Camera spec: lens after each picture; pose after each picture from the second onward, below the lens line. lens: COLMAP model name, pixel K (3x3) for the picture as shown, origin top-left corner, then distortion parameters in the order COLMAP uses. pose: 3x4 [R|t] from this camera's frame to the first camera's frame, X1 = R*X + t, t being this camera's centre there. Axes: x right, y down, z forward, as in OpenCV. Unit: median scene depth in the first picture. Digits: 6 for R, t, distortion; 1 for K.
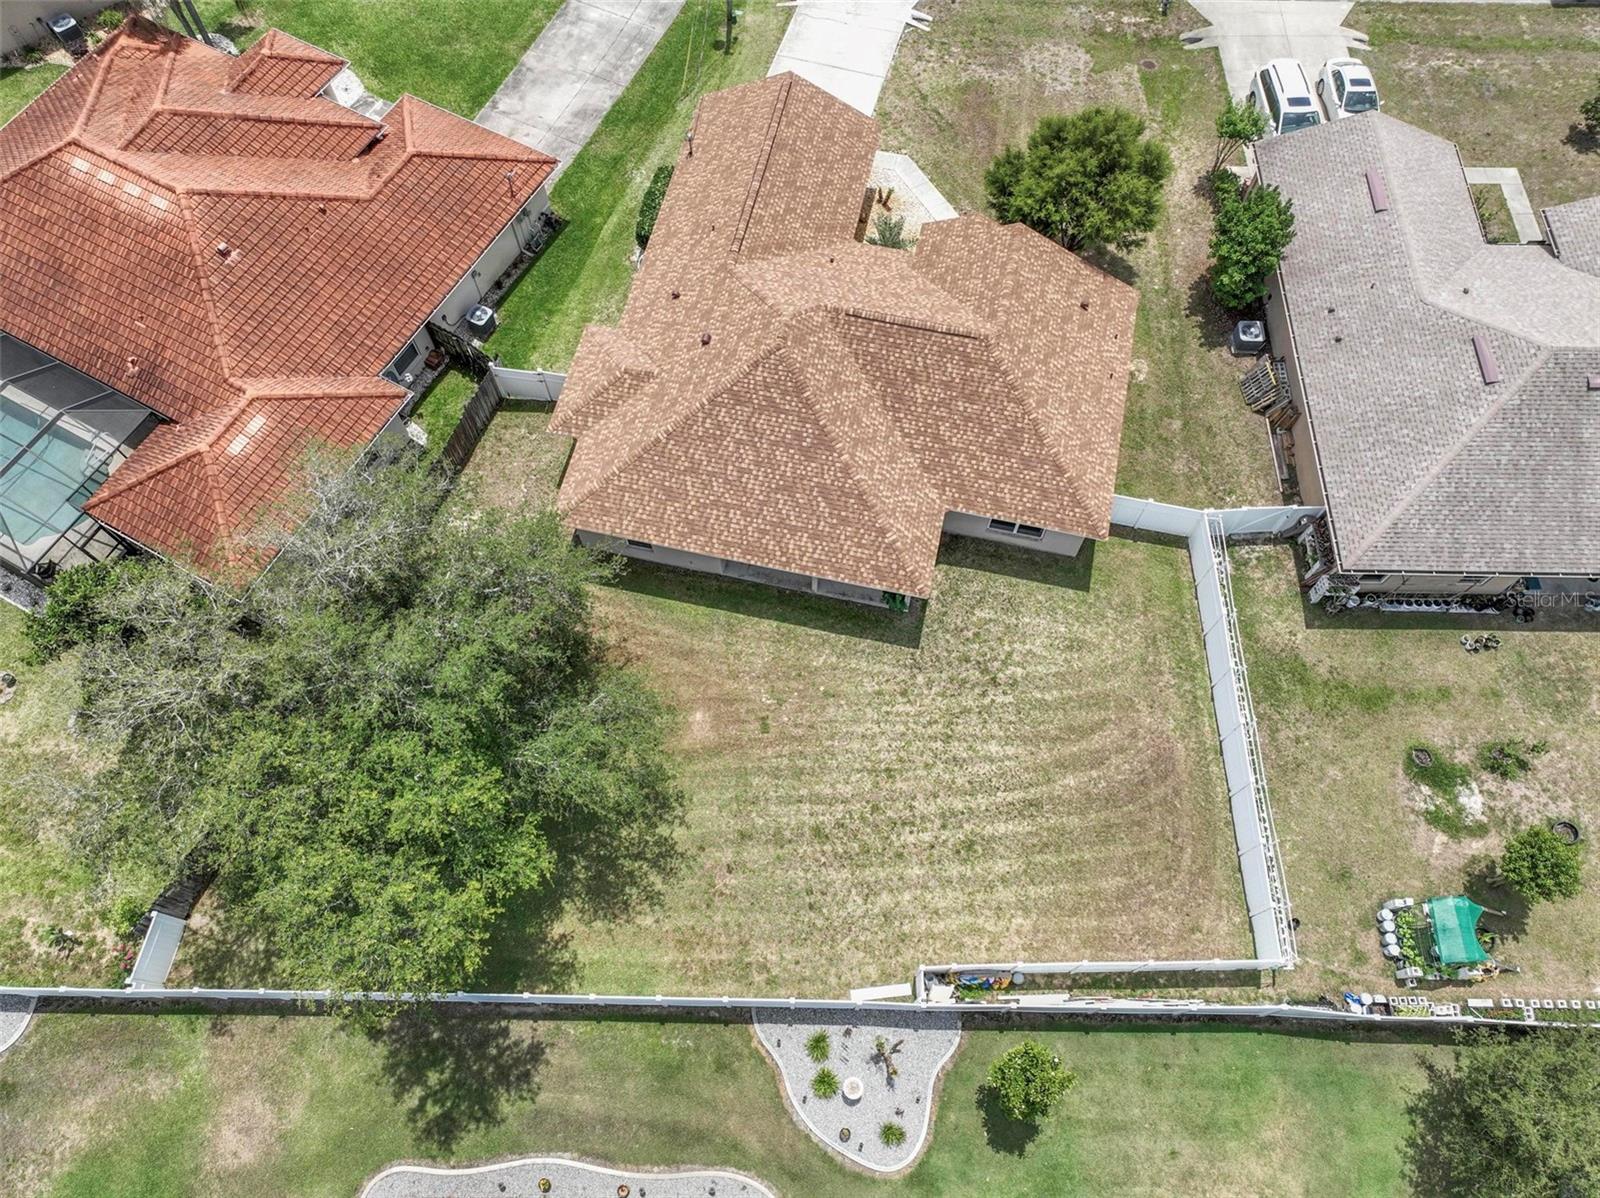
lens RADIAL K [[1124.7, 0, 799.0], [0, 1124.7, 602.8], [0, 0, 1]] dist [-0.000885, 0.019308]
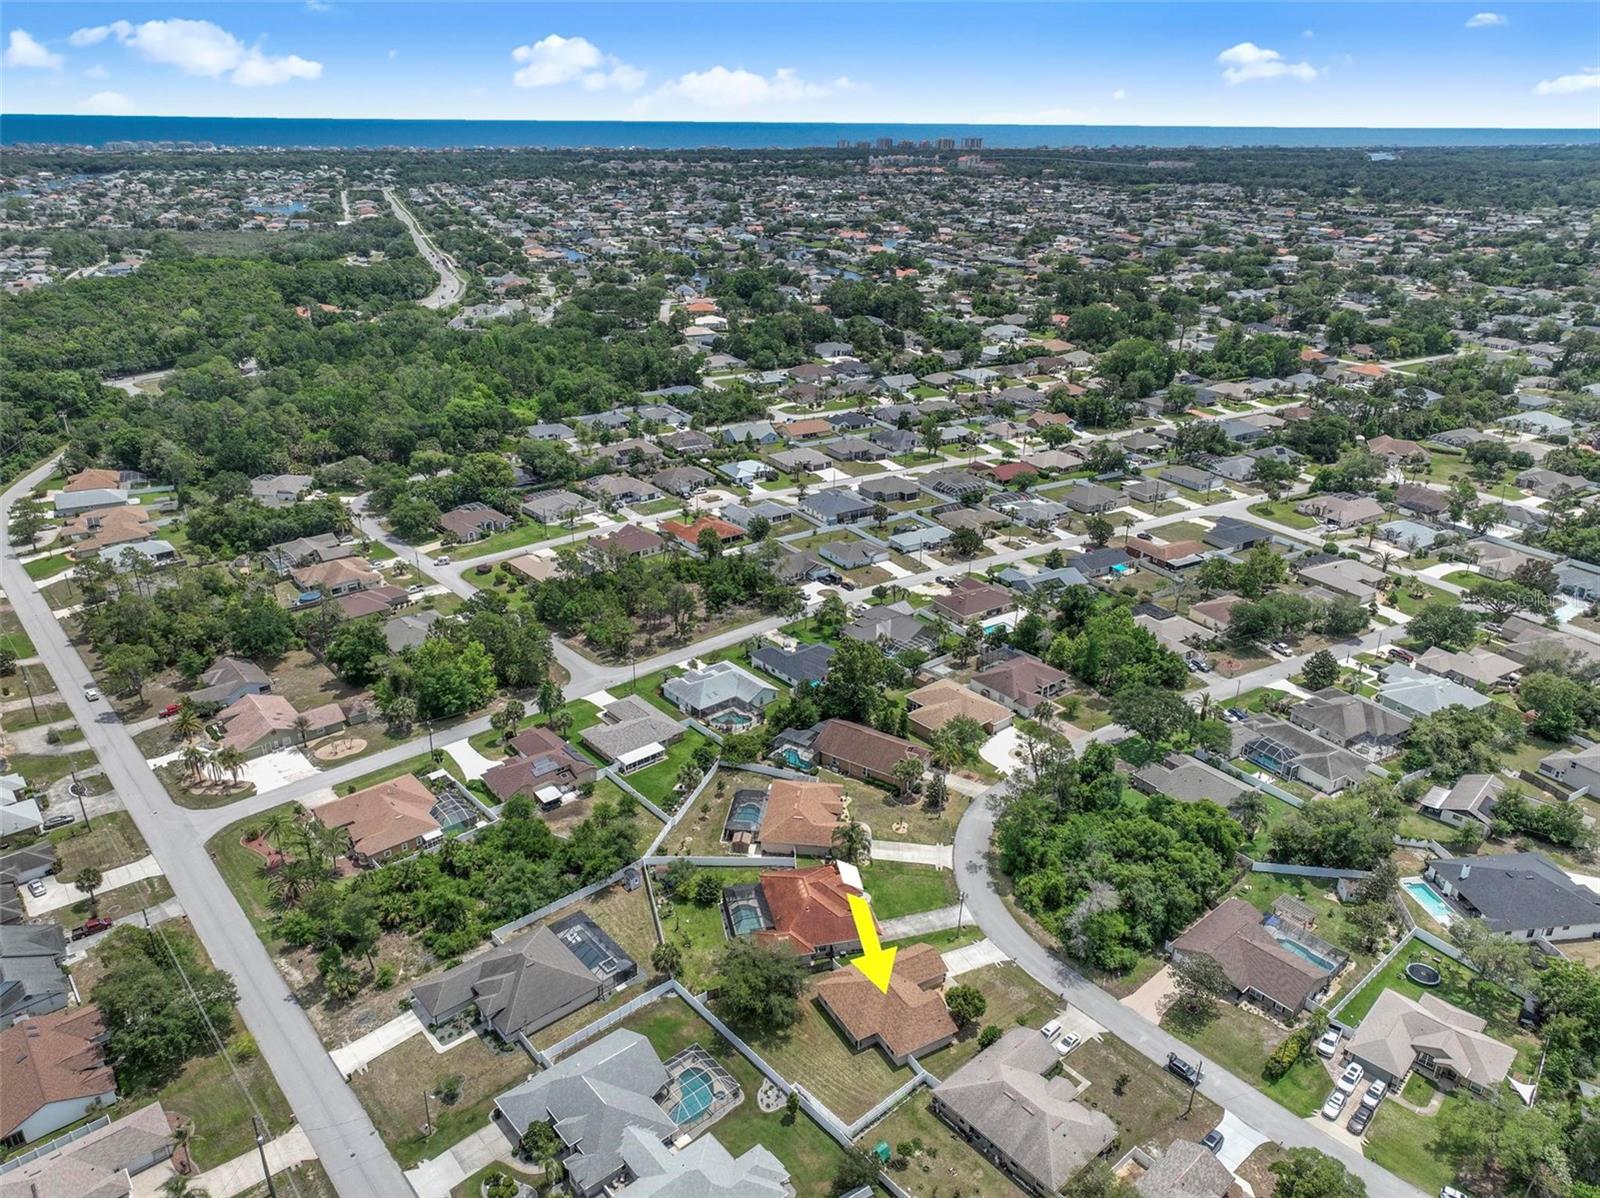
lens RADIAL K [[1124.7, 0, 799.0], [0, 1124.7, 602.8], [0, 0, 1]] dist [-0.000885, 0.019308]
pose [[0.667058, 0.300404, -0.681755, 2.385015], [-0.680624, 0.617860, -0.393702, 0.806436], [0.302960, 0.726641, 0.616611, -2.965883]]
